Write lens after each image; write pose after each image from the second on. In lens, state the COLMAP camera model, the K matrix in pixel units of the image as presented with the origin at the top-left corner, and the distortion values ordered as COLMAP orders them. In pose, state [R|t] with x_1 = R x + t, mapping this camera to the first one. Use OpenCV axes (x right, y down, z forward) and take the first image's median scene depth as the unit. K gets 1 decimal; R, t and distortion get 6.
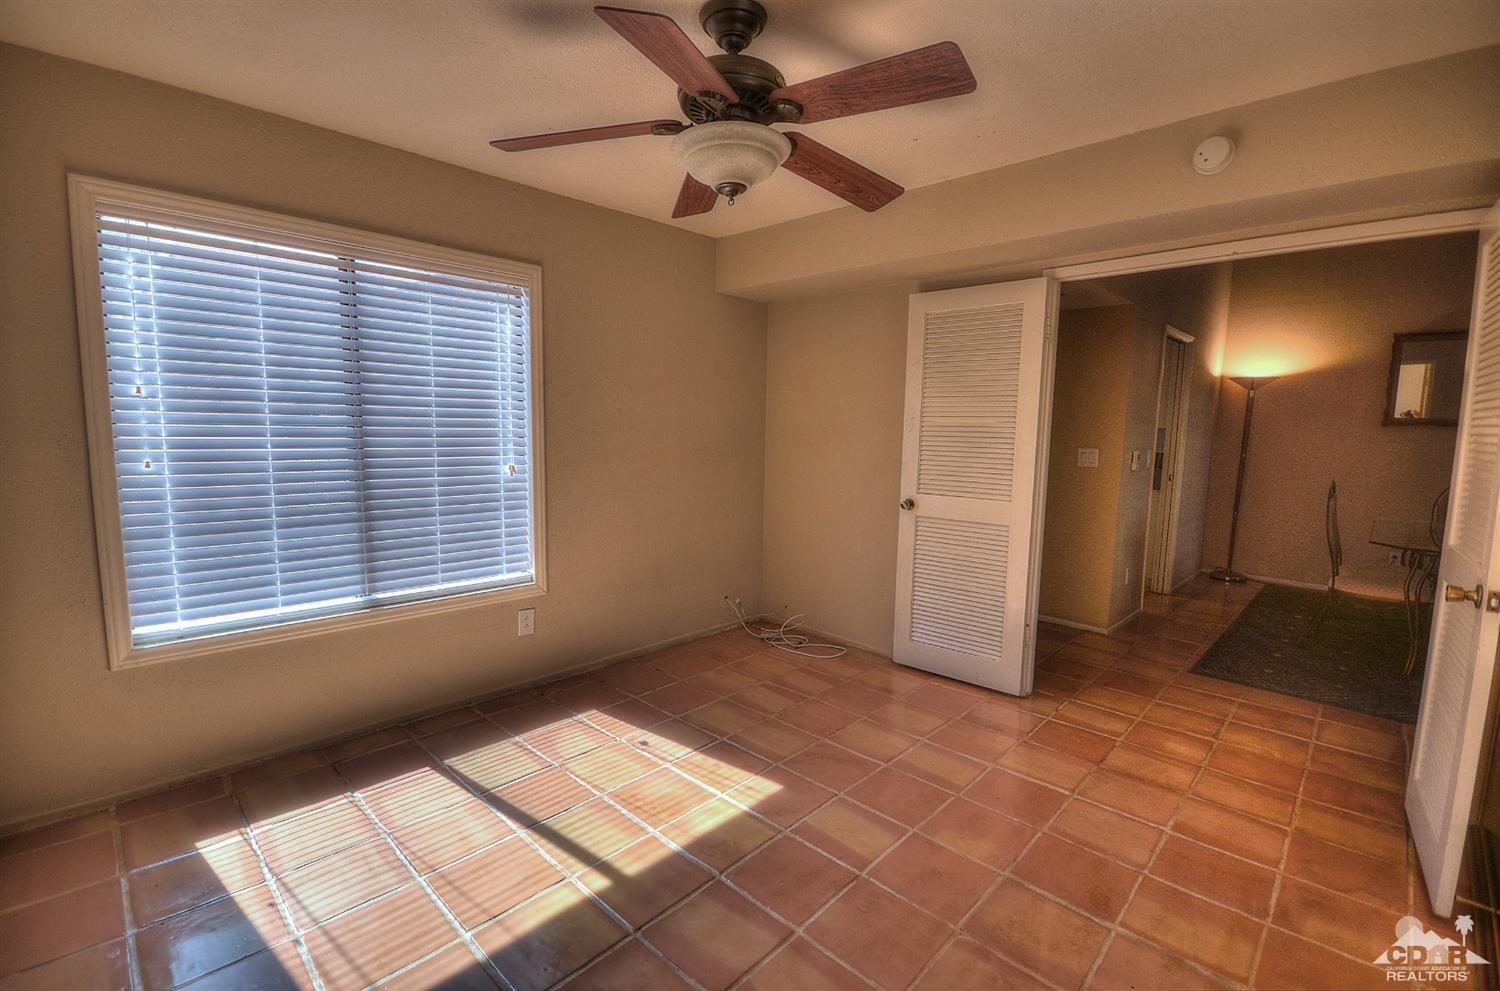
lens RADIAL K [[663.3, 0, 755.5], [0, 663.3, 499.8], [0, 0, 1]] dist [-0.001340, -0.001630]
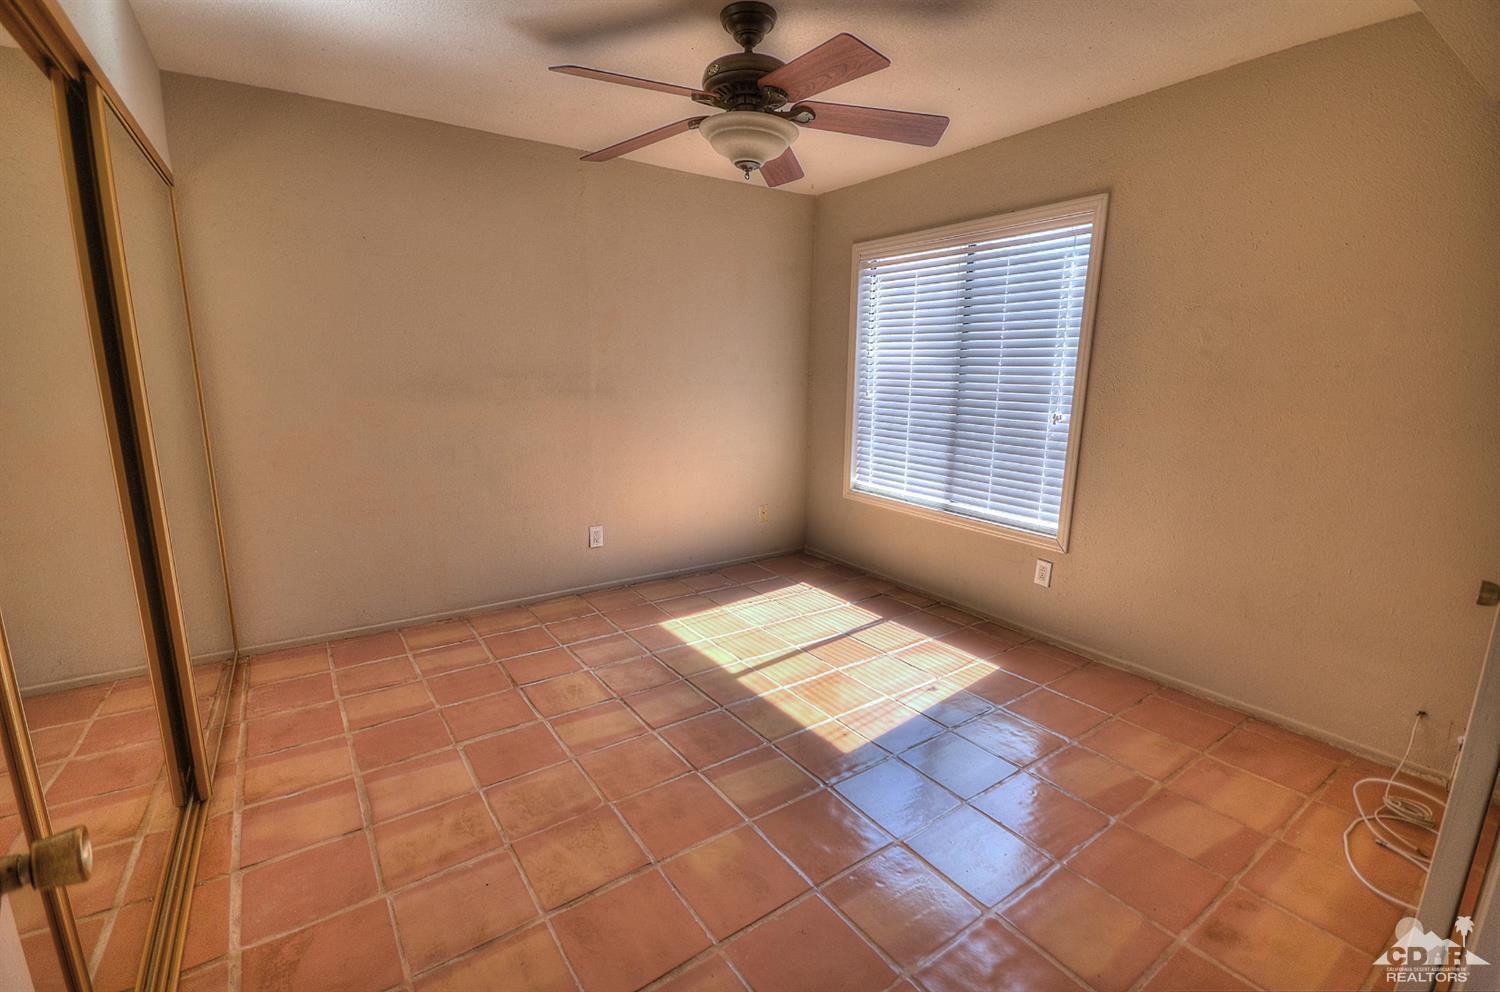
lens RADIAL K [[665.0, 0, 749.8], [0, 665.0, 504.4], [0, 0, 1]] dist [-0.002401, -0.001395]
pose [[-0.201393, 0.179361, -0.962949, 0.817272], [-0.126261, 0.970137, 0.207106, -0.079868], [0.971339, 0.163293, -0.172733, 0.867735]]
